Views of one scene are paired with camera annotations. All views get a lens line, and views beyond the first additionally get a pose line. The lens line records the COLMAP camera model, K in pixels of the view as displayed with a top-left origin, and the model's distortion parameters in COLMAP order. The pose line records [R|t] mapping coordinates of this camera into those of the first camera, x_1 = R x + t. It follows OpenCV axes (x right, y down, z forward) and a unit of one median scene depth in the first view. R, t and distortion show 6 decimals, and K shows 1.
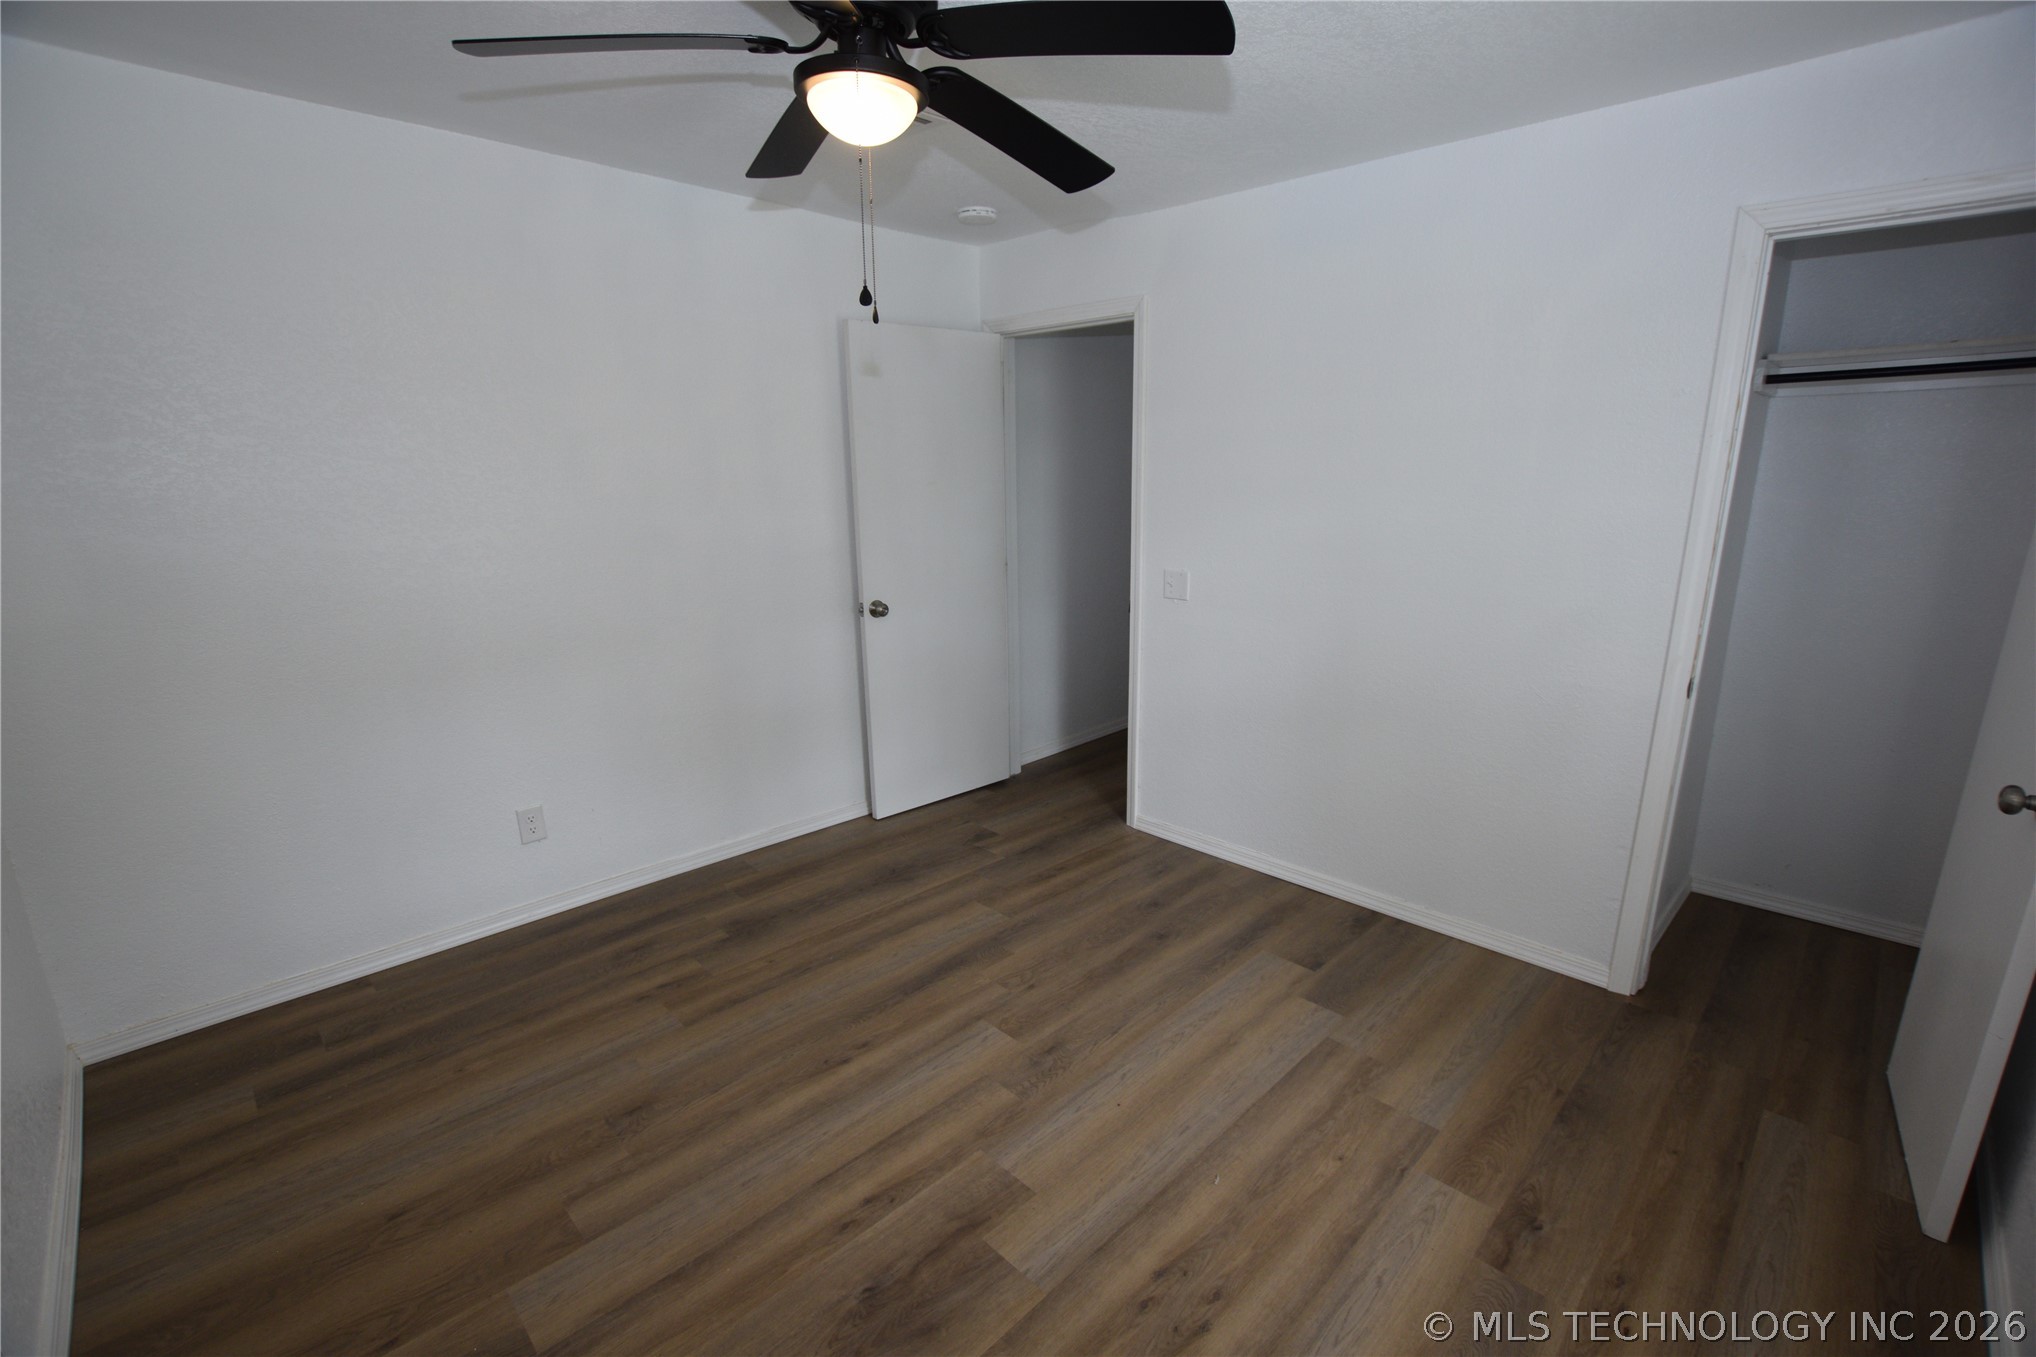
lens RADIAL K [[898.2, 0, 1025.6], [0, 898.2, 683.1], [0, 0, 1]] dist [-0.027973, 0.001331]
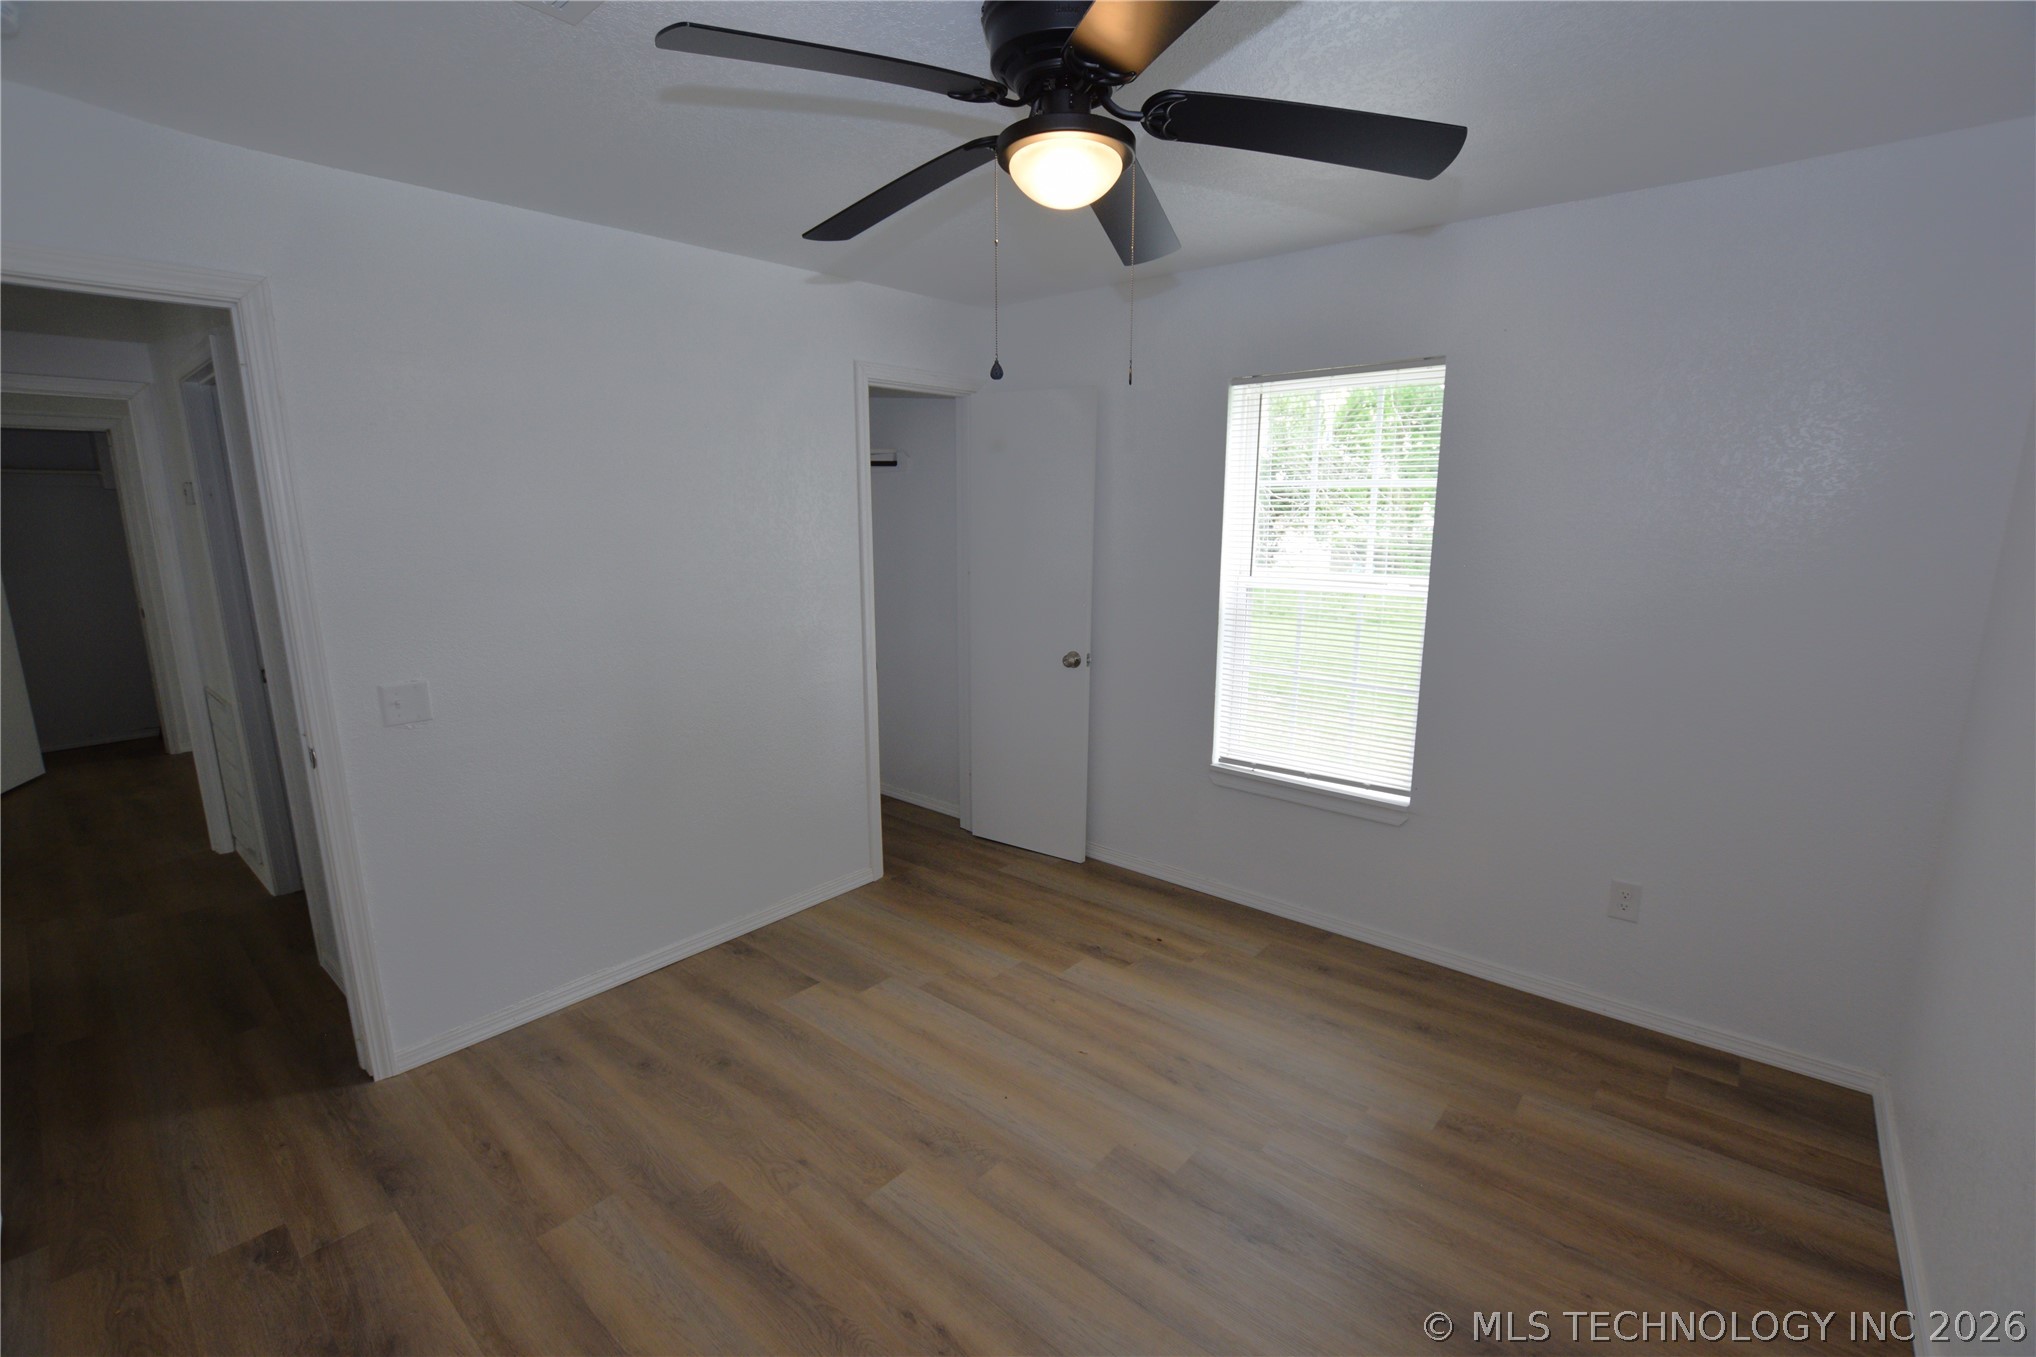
lens RADIAL K [[882.0, 0, 1022.5], [0, 882.0, 721.6], [0, 0, 1]] dist [-0.031409, 0.000355]
pose [[-0.073939, -0.228574, 0.970715, -0.771466], [0.242590, 0.940018, 0.239824, -0.204351], [-0.967307, 0.253218, -0.014054, 0.794414]]
